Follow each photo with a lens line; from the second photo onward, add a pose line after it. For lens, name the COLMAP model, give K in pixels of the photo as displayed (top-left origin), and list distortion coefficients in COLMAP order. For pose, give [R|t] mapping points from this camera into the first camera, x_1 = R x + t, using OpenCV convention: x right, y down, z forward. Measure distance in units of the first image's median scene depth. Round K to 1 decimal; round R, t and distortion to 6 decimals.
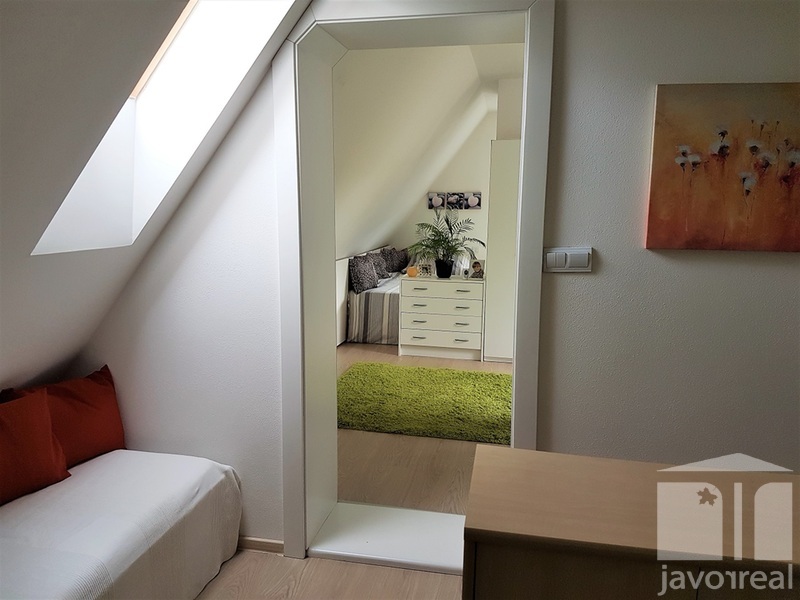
lens RADIAL K [[612.1, 0, 402.4], [0, 612.1, 281.9], [0, 0, 1]] dist [0.242590, -0.421932]
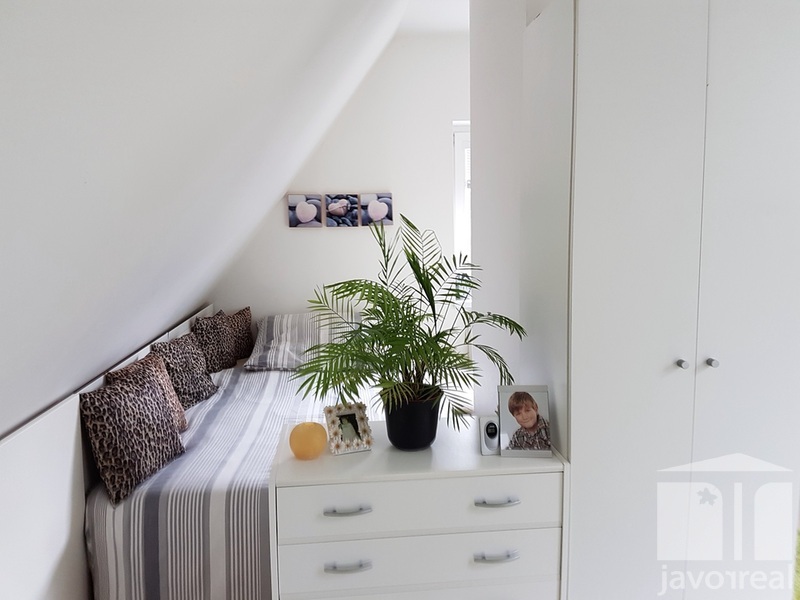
lens RADIAL K [[612.1, 0, 402.4], [0, 612.1, 281.9], [0, 0, 1]] dist [0.242590, -0.421932]
pose [[0.956189, -0.056686, 0.287210, -0.018477], [0.064354, 0.997777, -0.017320, -0.069536], [-0.285589, 0.035045, 0.957711, 0.575191]]
